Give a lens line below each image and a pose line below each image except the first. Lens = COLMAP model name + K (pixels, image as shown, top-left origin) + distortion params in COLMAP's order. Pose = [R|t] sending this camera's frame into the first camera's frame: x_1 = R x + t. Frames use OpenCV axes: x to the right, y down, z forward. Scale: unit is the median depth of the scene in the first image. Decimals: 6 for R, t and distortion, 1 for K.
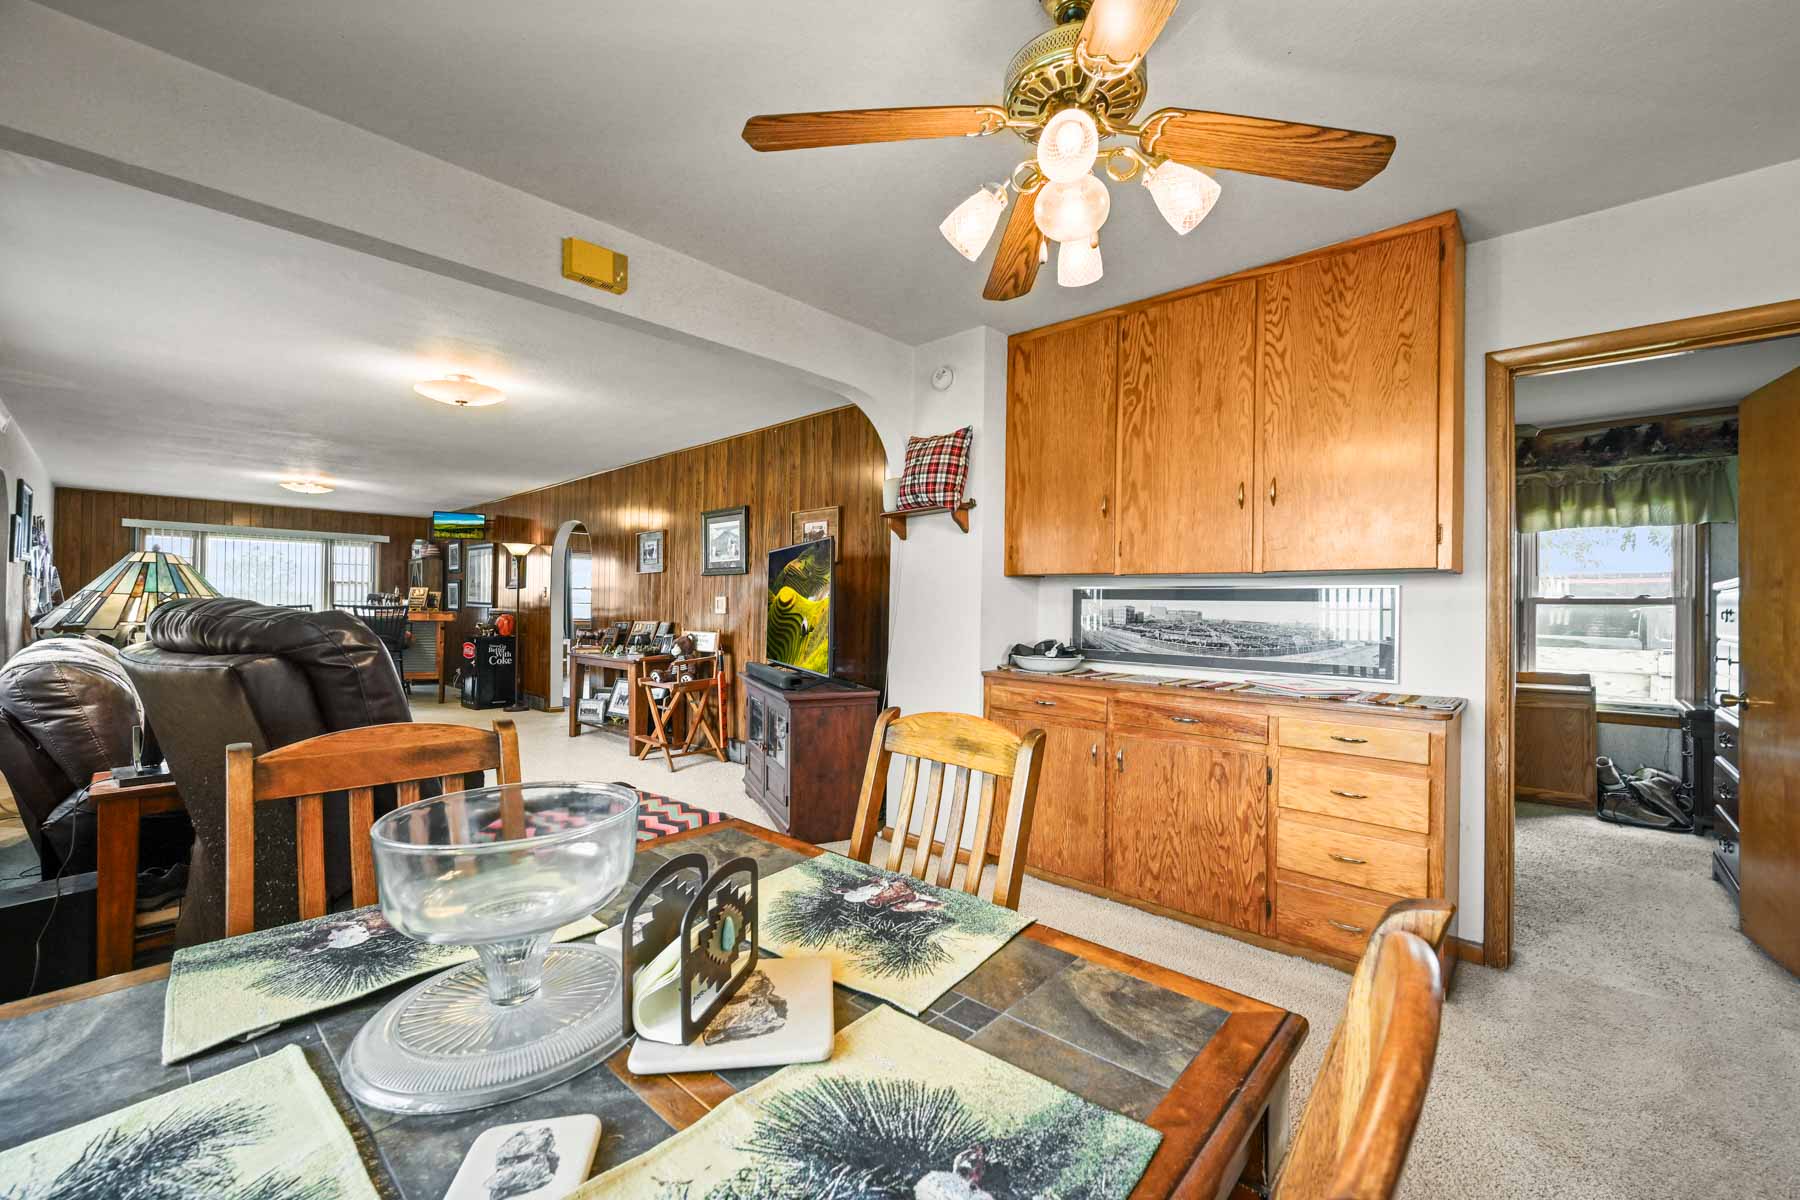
lens RADIAL K [[717.1, 0, 906.6], [0, 717.1, 606.0], [0, 0, 1]] dist [-0.001020, 0.000495]
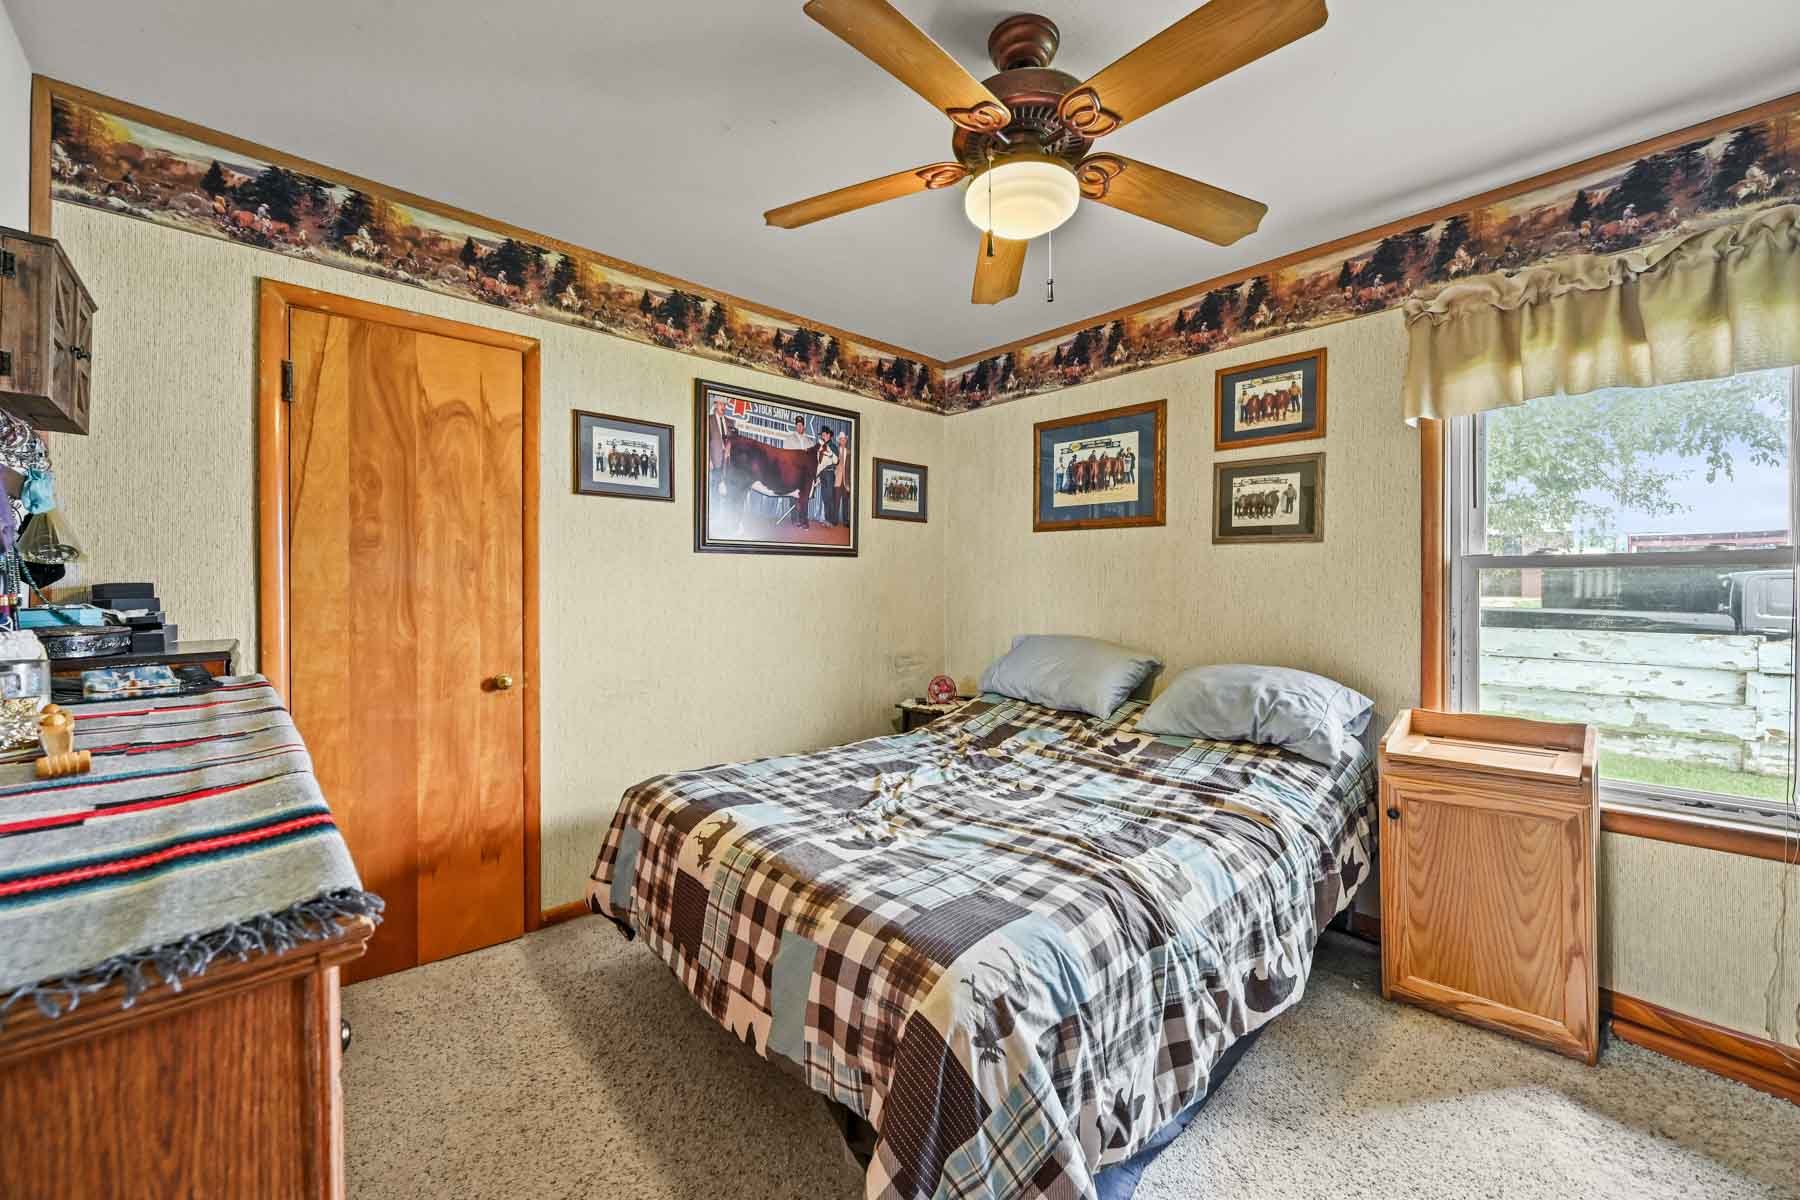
lens RADIAL K [[717.1, 0, 894.5], [0, 717.1, 585.0], [0, 0, 1]] dist [-0.001020, 0.000495]
pose [[0.997462, -0.012075, -0.070175, 0.557363], [0.012855, 0.999861, 0.010665, -0.001273], [0.070037, -0.011540, 0.997478, 0.529291]]
